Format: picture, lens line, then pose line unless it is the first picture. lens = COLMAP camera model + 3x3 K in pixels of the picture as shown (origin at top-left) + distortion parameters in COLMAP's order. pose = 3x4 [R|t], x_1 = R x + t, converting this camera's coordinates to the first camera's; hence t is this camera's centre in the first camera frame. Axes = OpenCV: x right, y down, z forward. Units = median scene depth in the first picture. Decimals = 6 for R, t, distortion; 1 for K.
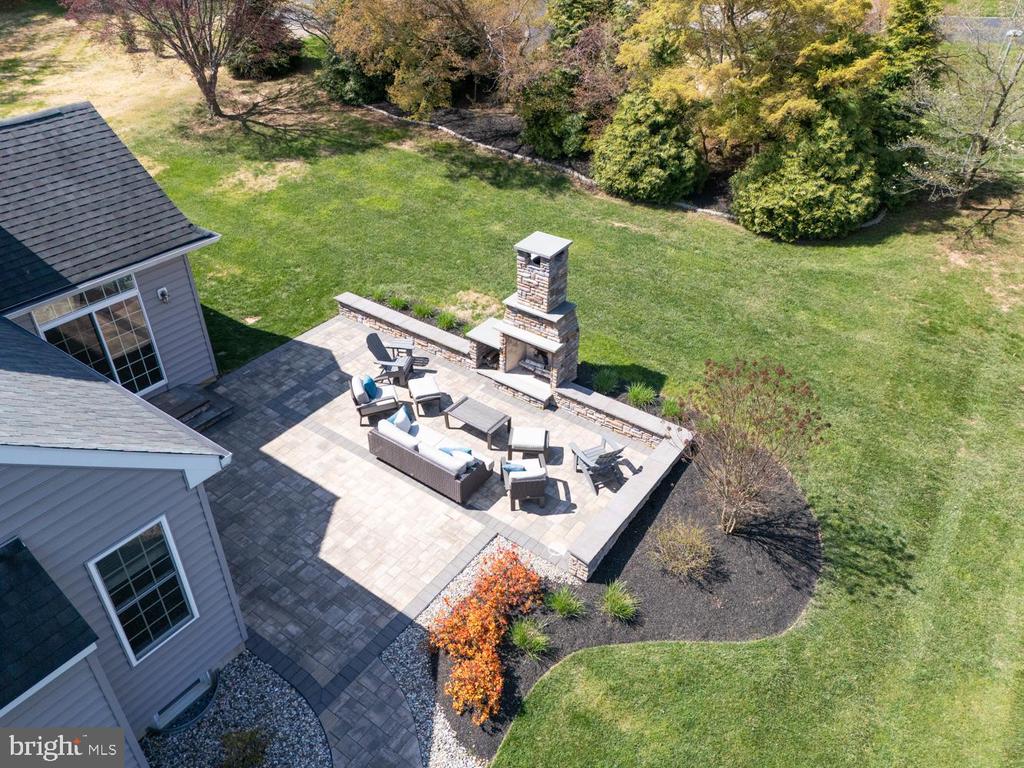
lens RADIAL K [[748.8, 0, 512.0], [0, 748.8, 384.0], [0, 0, 1]] dist [0.071051, -0.059985]
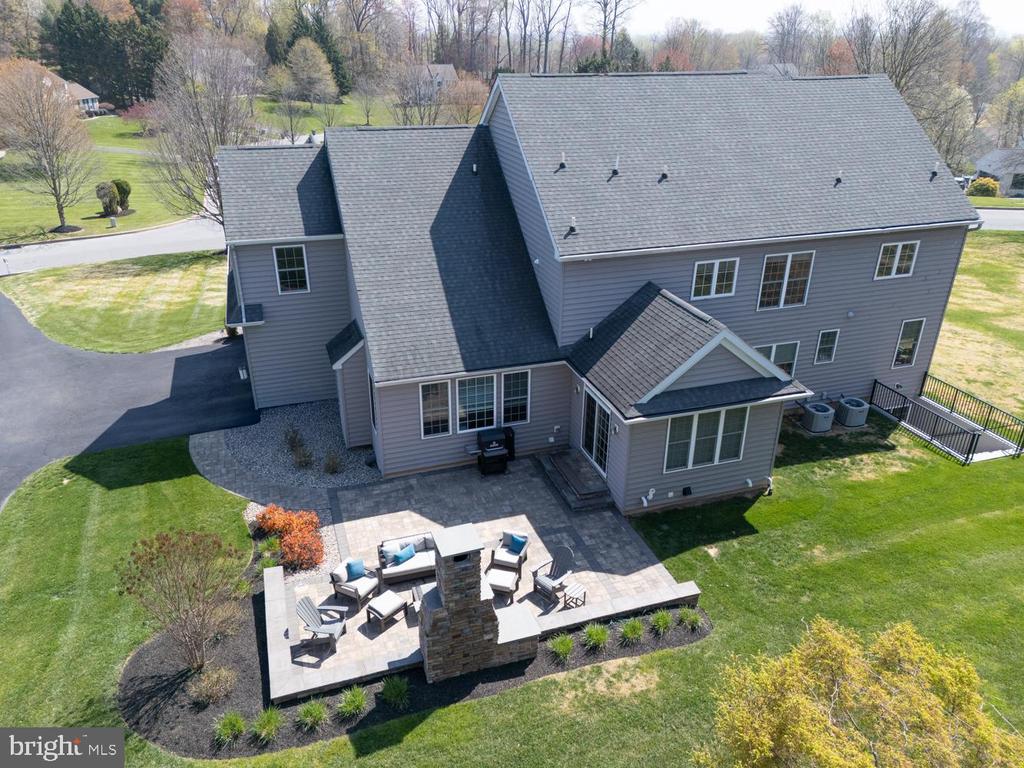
lens RADIAL K [[748.8, 0, 512.0], [0, 748.8, 384.0], [0, 0, 1]] dist [0.071051, -0.059985]
pose [[-0.578686, 0.335989, -0.743124, 0.690012], [-0.480616, 0.595661, 0.643581, -1.016897], [0.658886, 0.729589, -0.183219, 1.113663]]
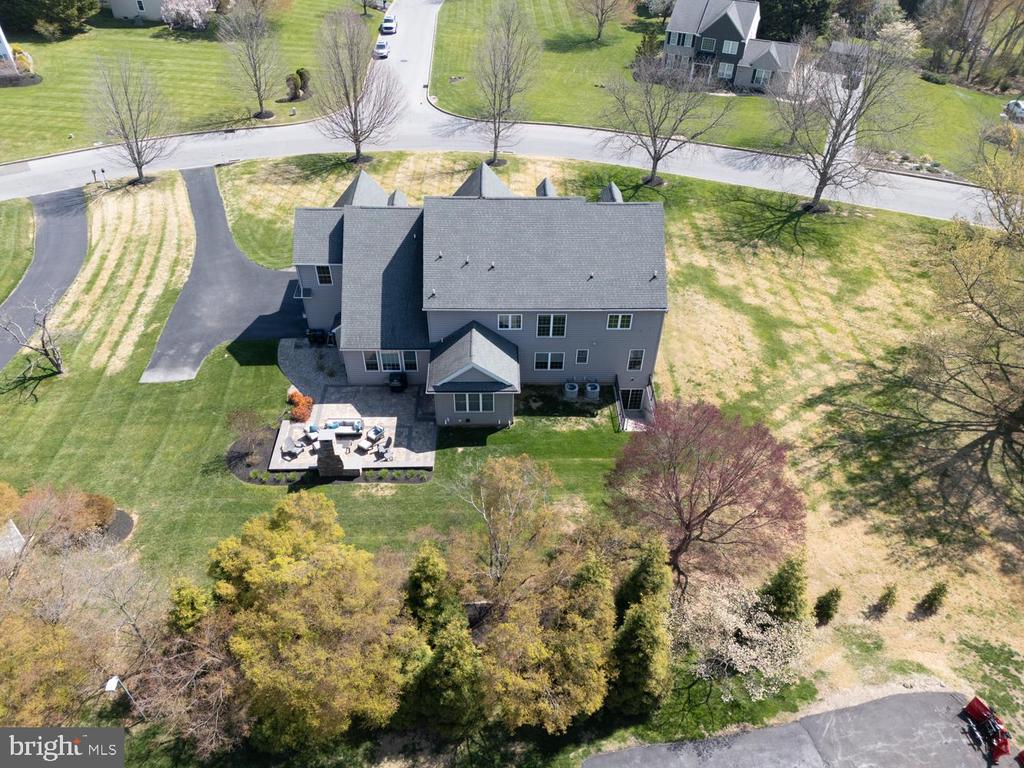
lens RADIAL K [[748.8, 0, 512.0], [0, 748.8, 384.0], [0, 0, 1]] dist [0.071051, -0.059985]
pose [[-0.793832, 0.390673, -0.466053, 0.770818], [-0.367121, 0.303107, 0.879402, -3.152667], [0.484822, 0.869196, -0.097191, 1.505586]]
